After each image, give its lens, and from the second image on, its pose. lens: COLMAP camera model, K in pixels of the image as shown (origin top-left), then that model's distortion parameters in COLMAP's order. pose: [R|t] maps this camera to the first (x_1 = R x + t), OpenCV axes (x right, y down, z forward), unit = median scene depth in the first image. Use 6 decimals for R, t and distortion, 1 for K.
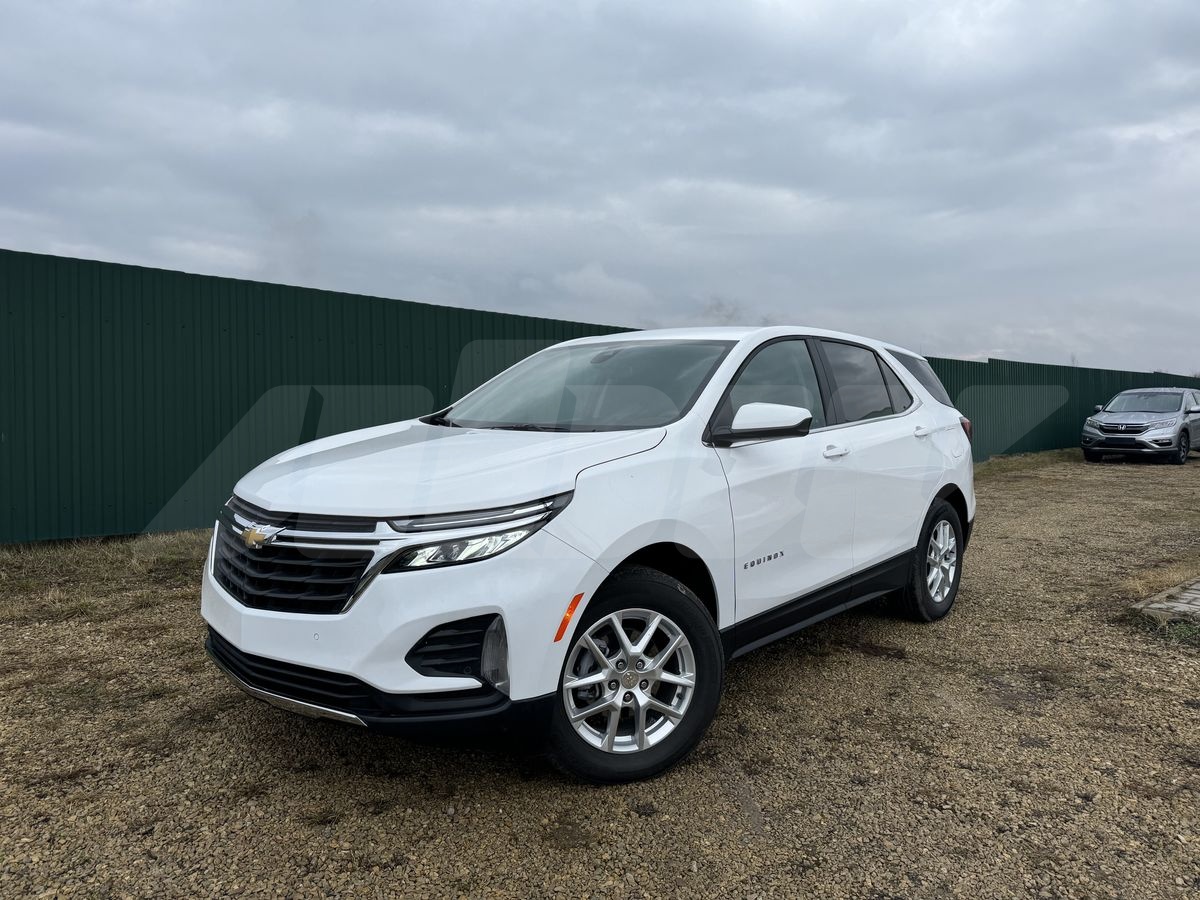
lens RADIAL K [[840.6, 0, 600.0], [0, 840.6, 450.0], [0, 0, 1]] dist [0.029732, -0.030504]
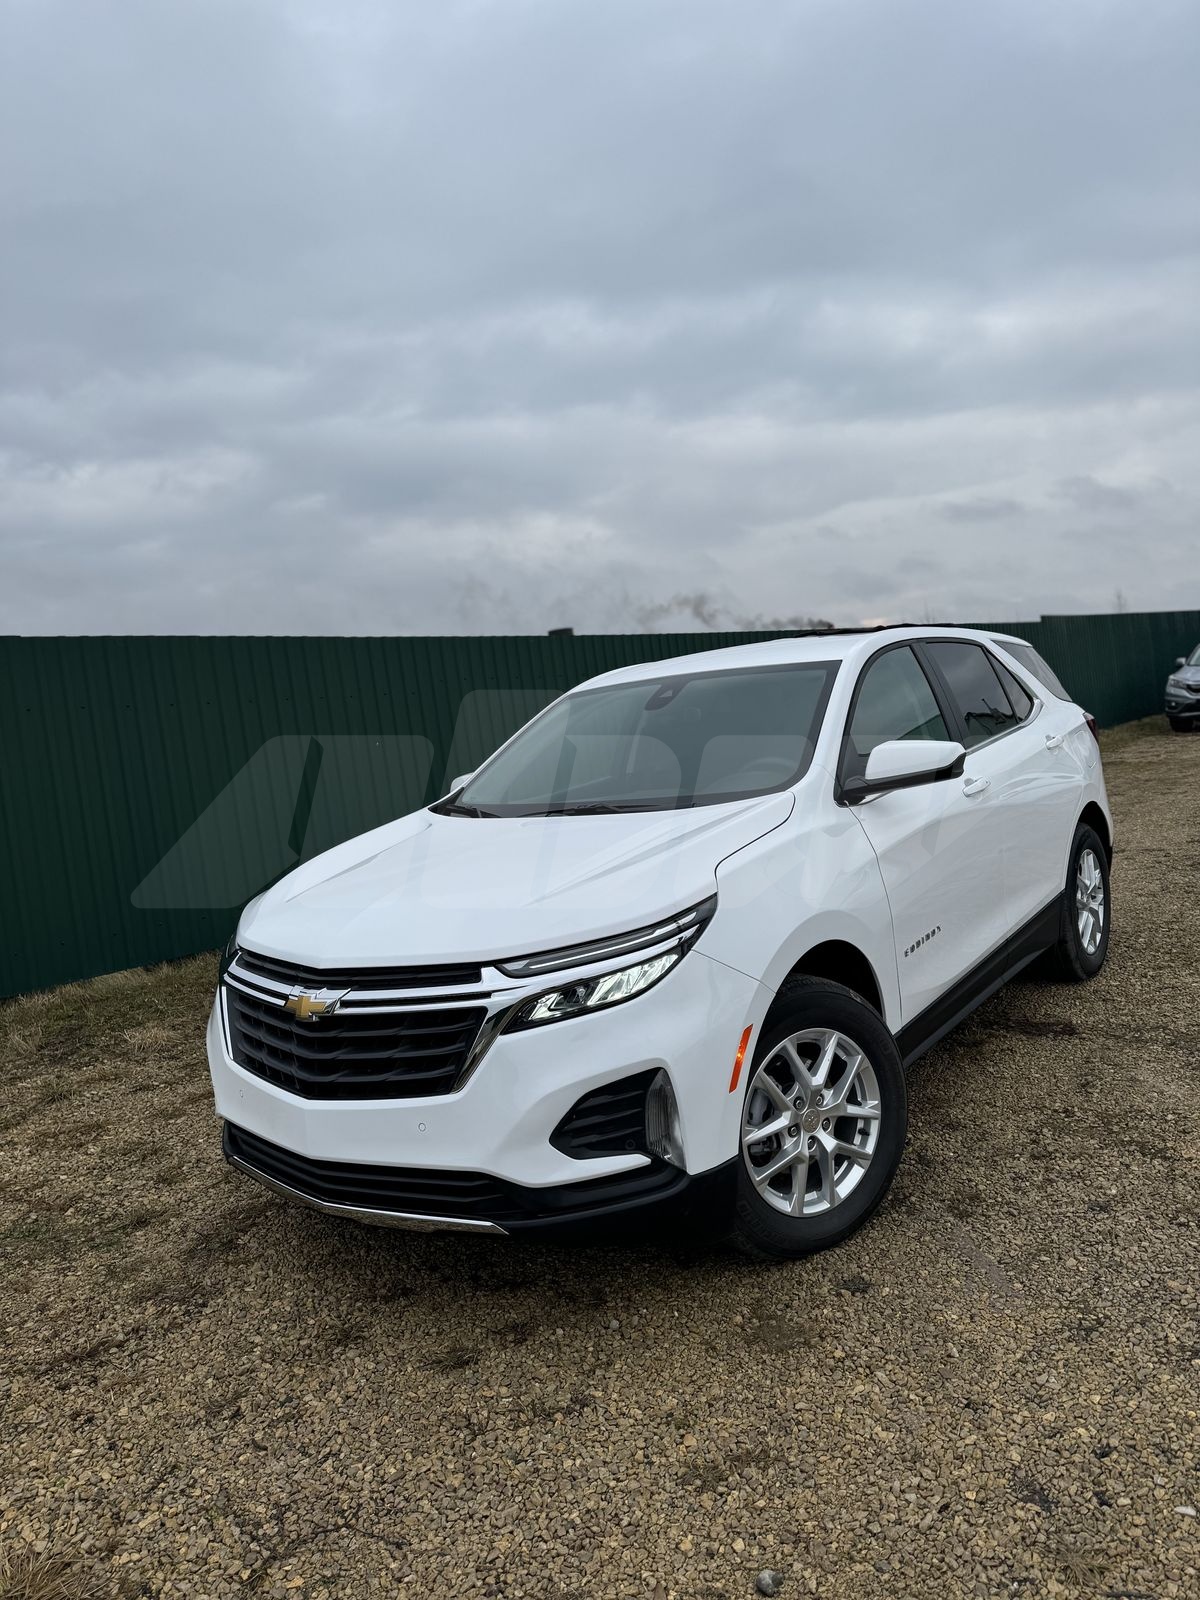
lens RADIAL K [[1126.6, 0, 607.1], [0, 1126.6, 835.1], [0, 0, 1]] dist [0.033429, -0.027821]
pose [[0.990284, -0.120860, 0.068772, -0.189206], [0.117451, 0.991735, 0.051645, -0.065302], [-0.074445, -0.043066, 0.996295, -0.009283]]
